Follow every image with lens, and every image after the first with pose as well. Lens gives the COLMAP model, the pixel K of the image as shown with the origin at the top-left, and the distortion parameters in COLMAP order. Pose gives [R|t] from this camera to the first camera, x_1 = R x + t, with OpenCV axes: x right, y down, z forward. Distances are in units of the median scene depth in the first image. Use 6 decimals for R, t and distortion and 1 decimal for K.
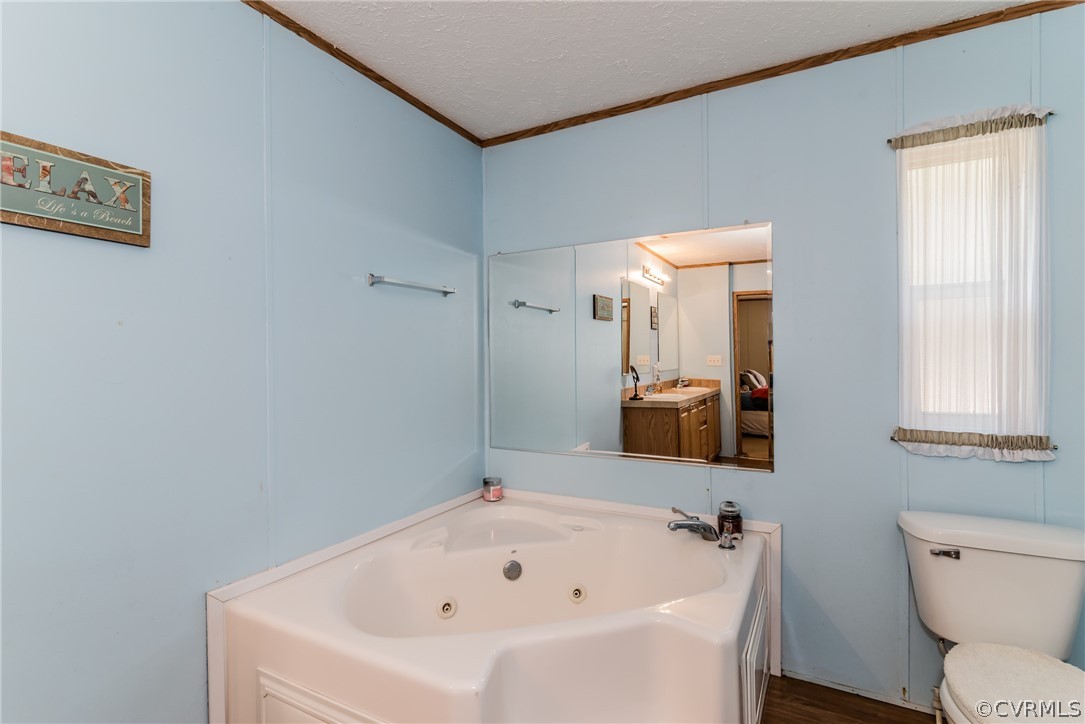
lens RADIAL K [[522.2, 0, 542.5], [0, 522.2, 362.0], [0, 0, 1]] dist [-0.008671, -0.004725]
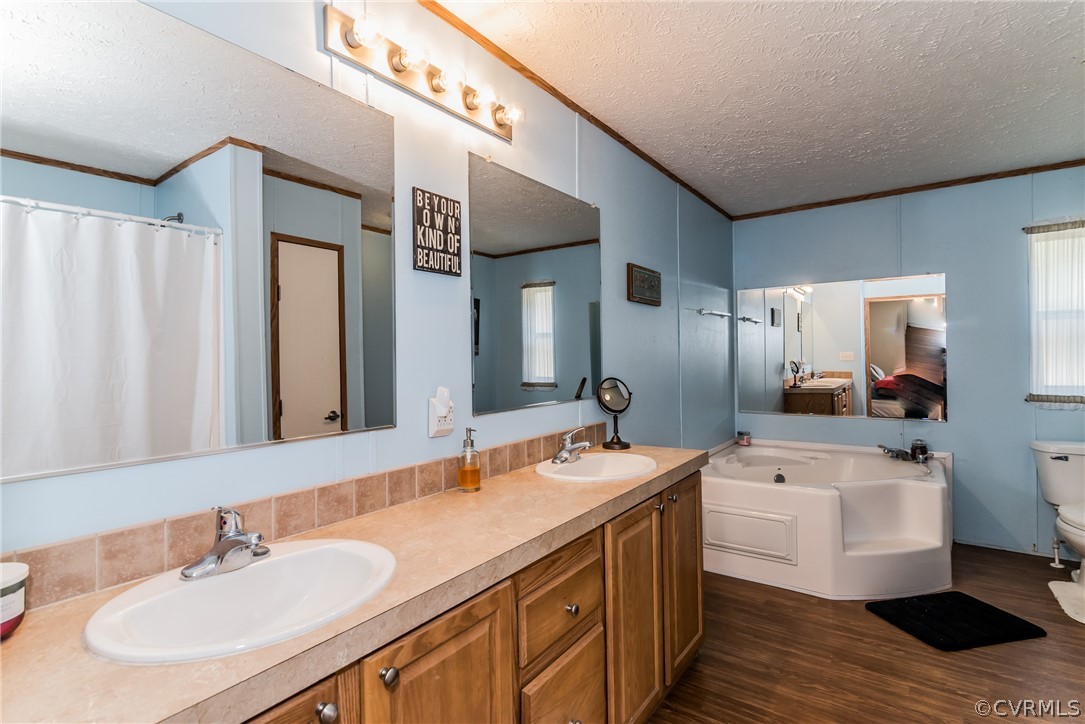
lens RADIAL K [[522.2, 0, 542.5], [0, 522.2, 362.0], [0, 0, 1]] dist [-0.008671, -0.004725]
pose [[0.991081, -0.006390, -0.133109, -0.696097], [0.006892, 0.999971, 0.003316, 0.003546], [0.133084, -0.004204, 0.991096, -0.923096]]
